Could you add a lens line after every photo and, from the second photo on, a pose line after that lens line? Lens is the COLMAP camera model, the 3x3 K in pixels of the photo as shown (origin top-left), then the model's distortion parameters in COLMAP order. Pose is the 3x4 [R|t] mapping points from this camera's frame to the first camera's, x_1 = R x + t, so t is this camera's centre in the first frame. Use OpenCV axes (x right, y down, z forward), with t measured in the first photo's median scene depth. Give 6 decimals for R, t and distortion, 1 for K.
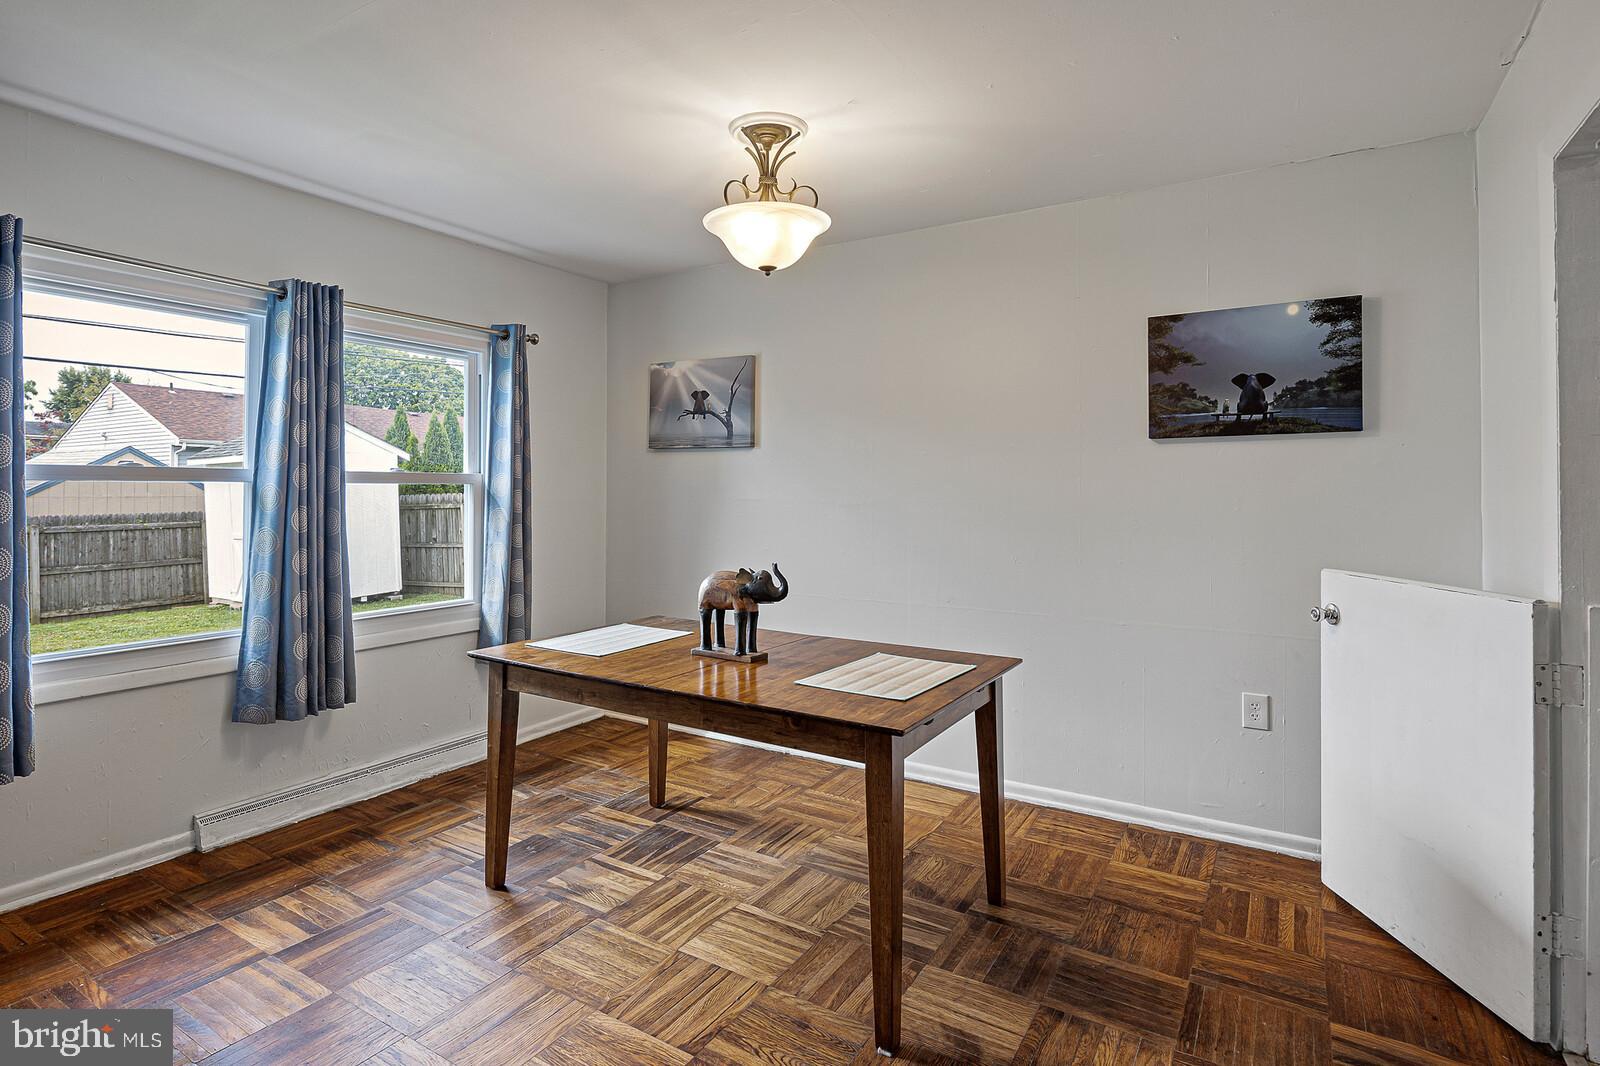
lens RADIAL K [[800.2, 0, 803.1], [0, 800.2, 485.5], [0, 0, 1]] dist [0.005619, -0.004801]
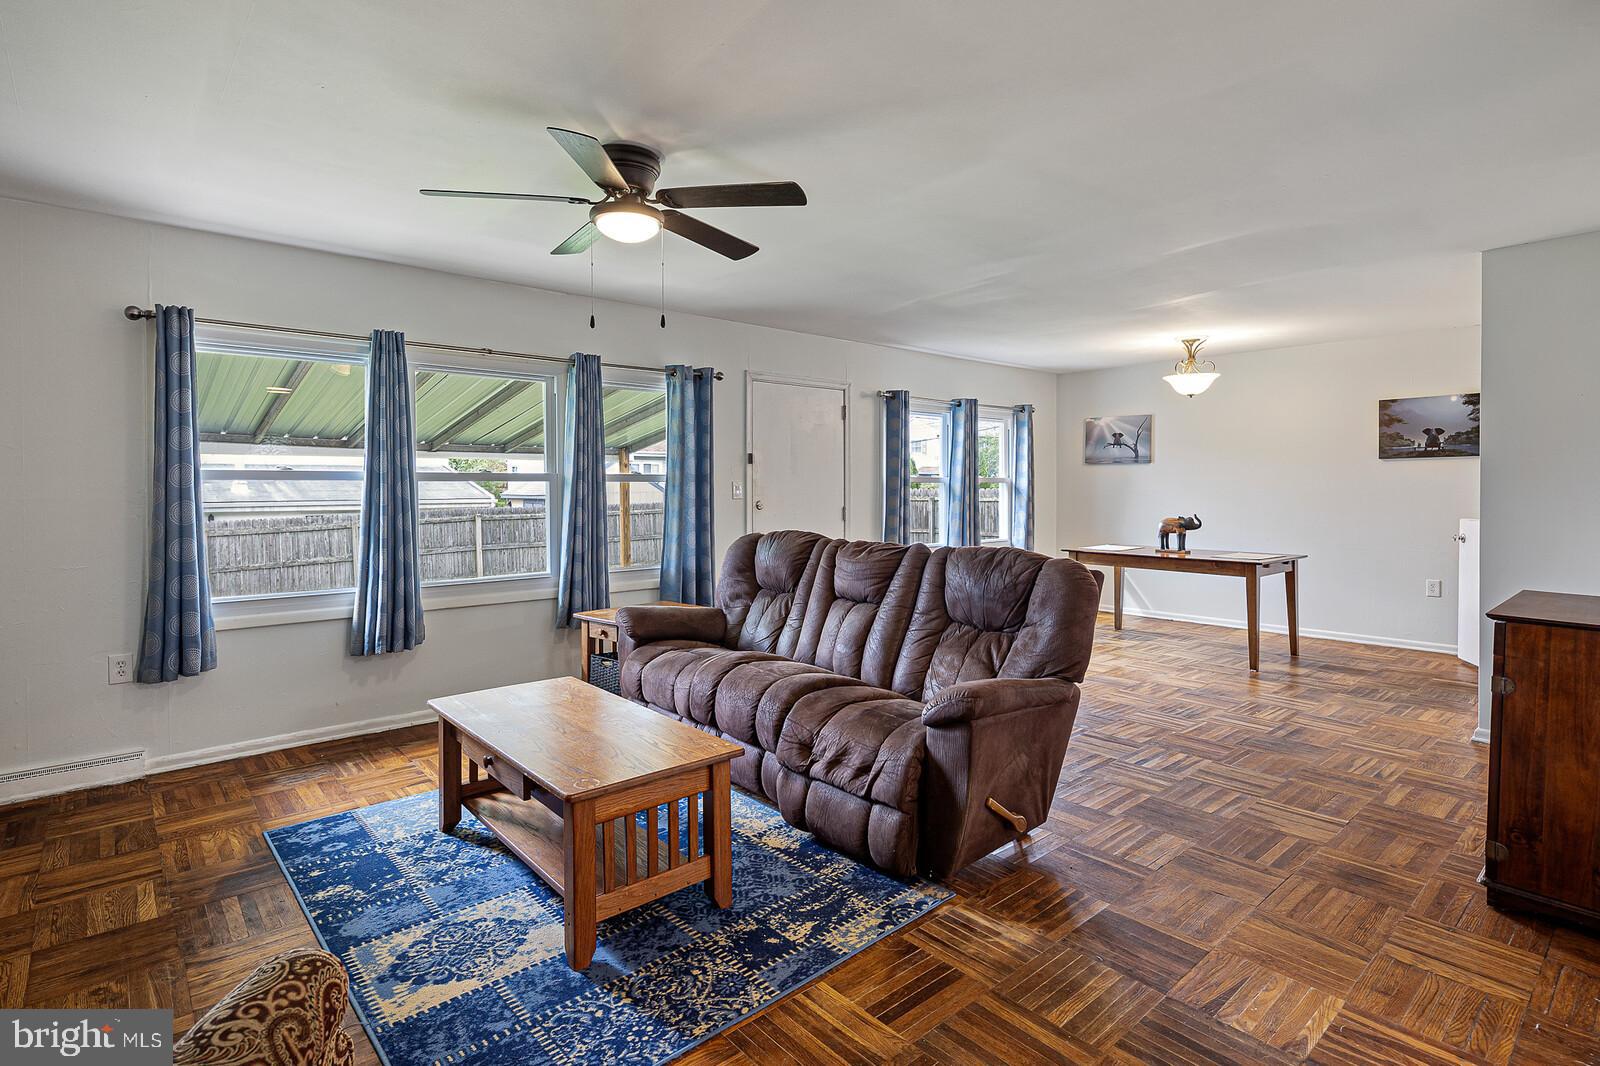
lens RADIAL K [[800.2, 0, 811.4], [0, 800.2, 505.7], [0, 0, 1]] dist [0.005619, -0.004801]
pose [[0.956522, 0.002040, -0.291652, -0.368995], [0.006652, 0.999563, 0.028809, -0.006853], [0.291583, -0.029497, 0.956091, -1.423188]]
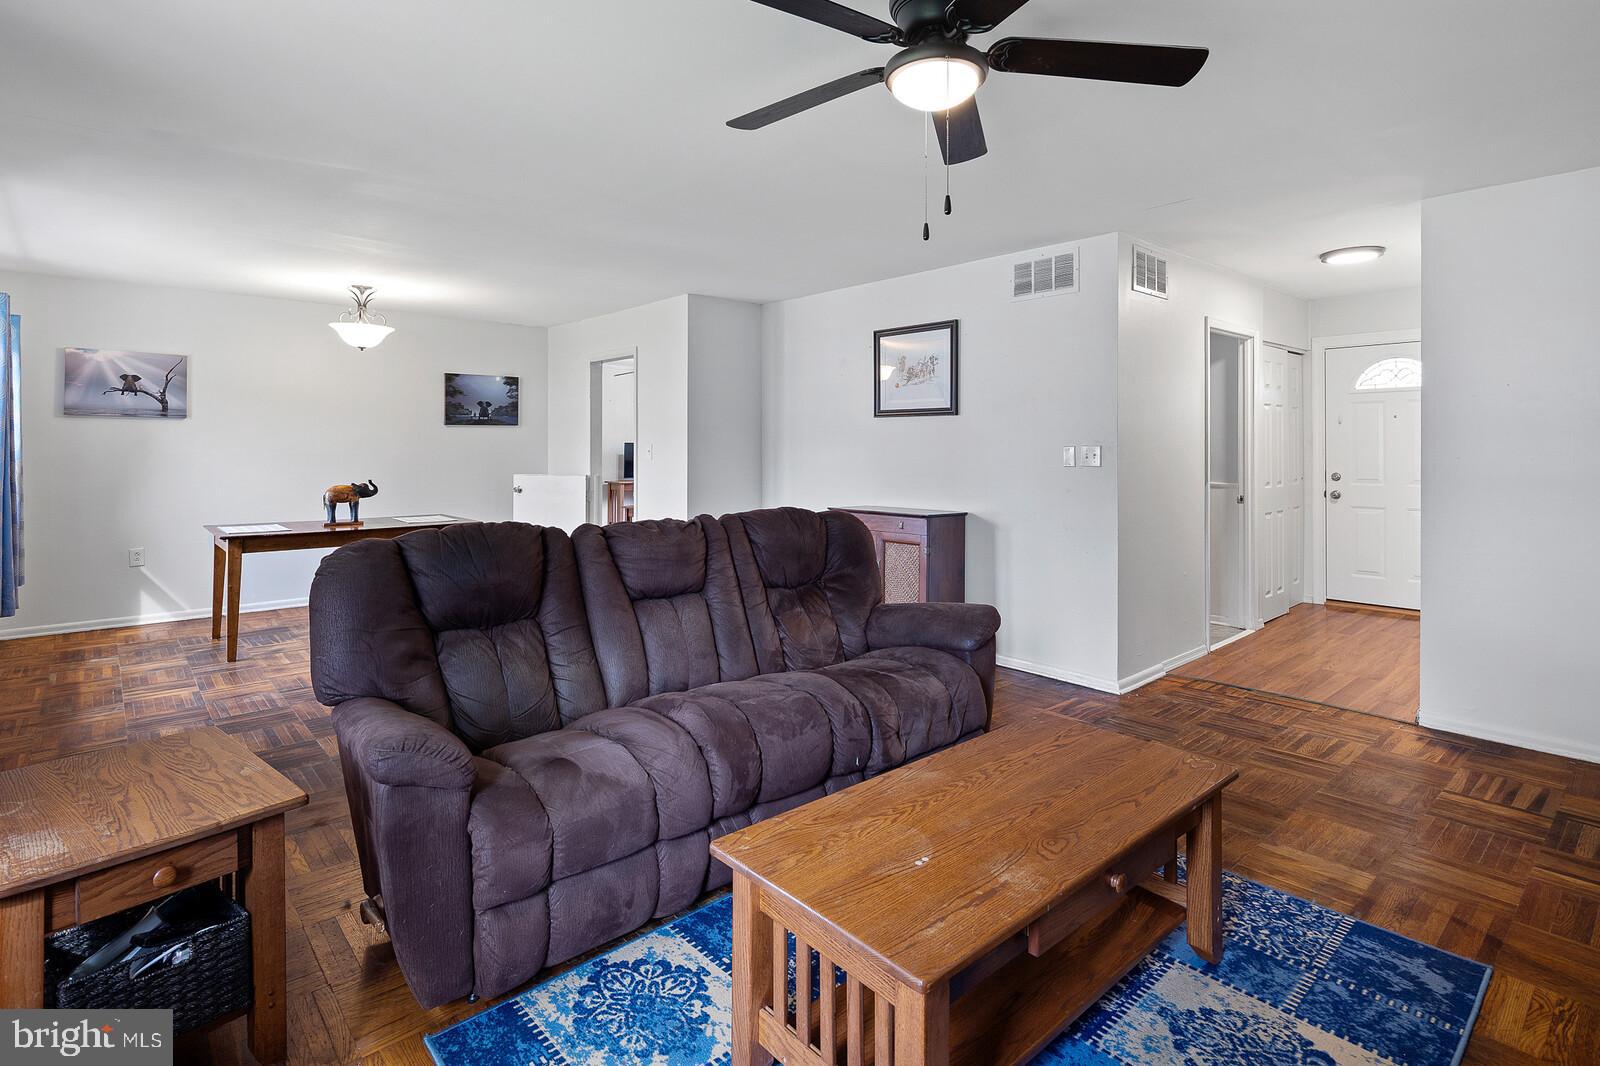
lens RADIAL K [[800.2, 0, 802.3], [0, 800.2, 437.9], [0, 0, 1]] dist [0.005619, -0.004801]
pose [[0.287147, 0.008771, 0.957846, -1.519549], [-0.005090, 0.999958, -0.007630, -0.007583], [-0.957873, -0.002684, 0.287180, -0.677381]]
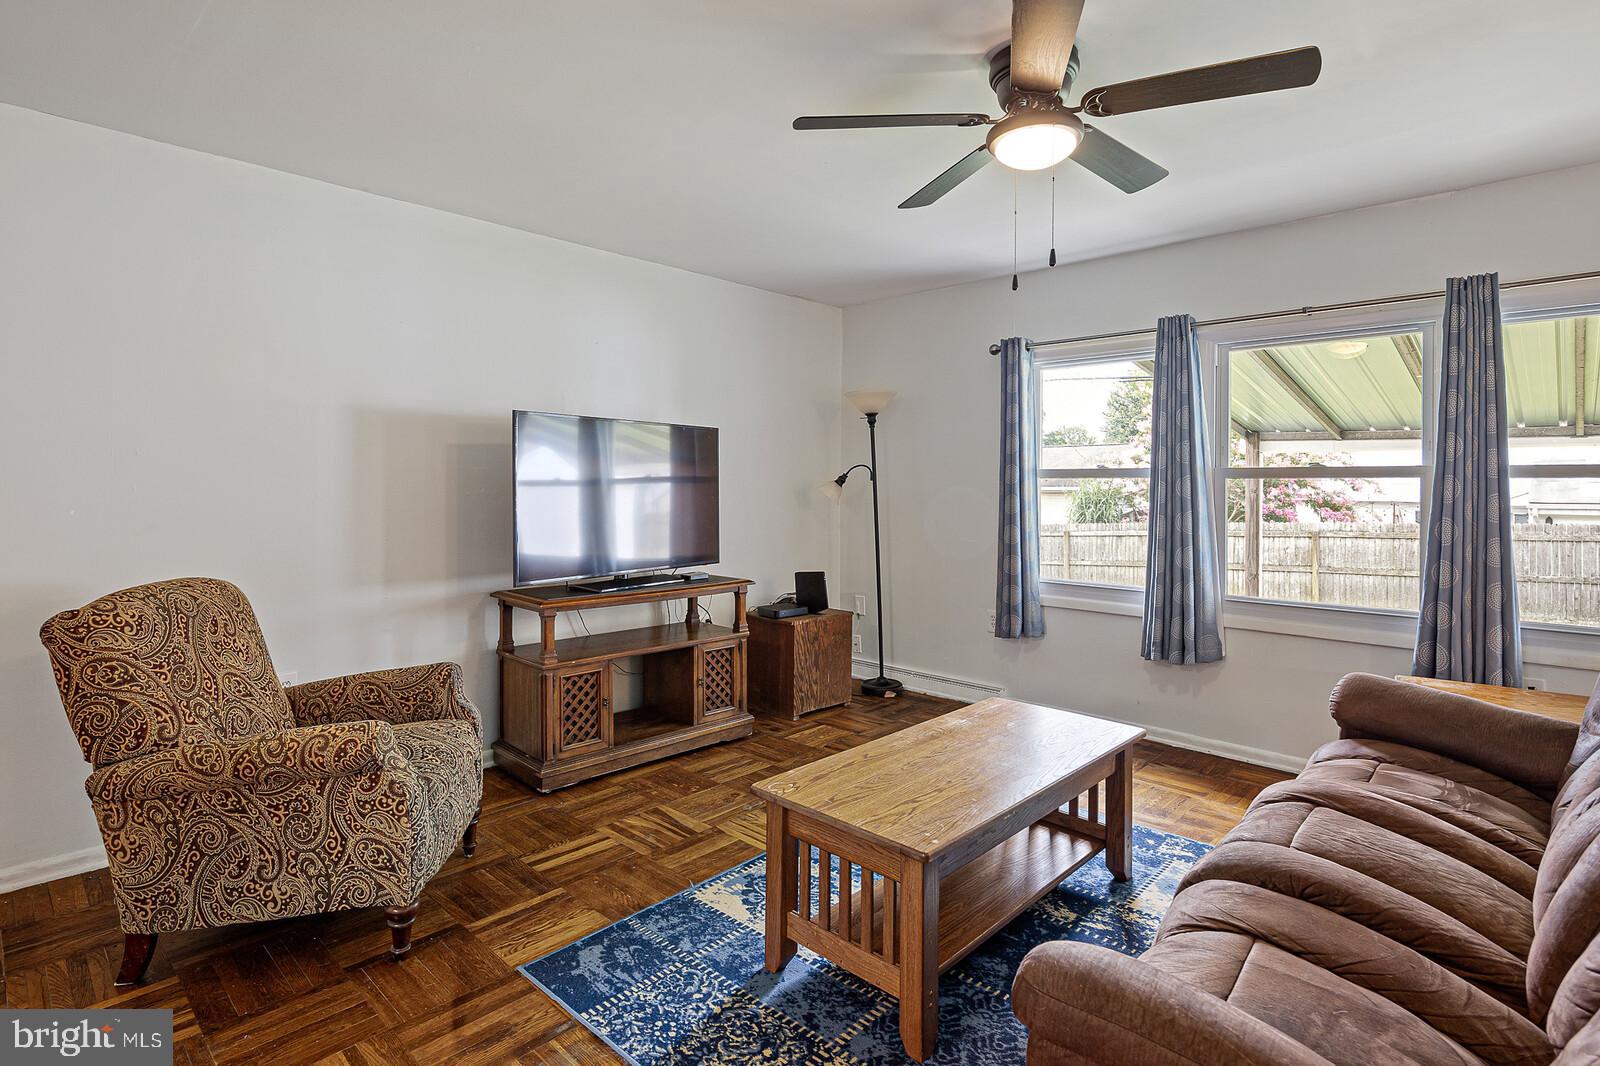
lens RADIAL K [[800.2, 0, 793.8], [0, 800.2, 490.2], [0, 0, 1]] dist [0.005619, -0.004801]
pose [[-0.220698, 0.002730, -0.975338, -0.094316], [0.002211, 0.999995, 0.002299, 0.001937], [0.975340, -0.001649, -0.220703, -0.642111]]
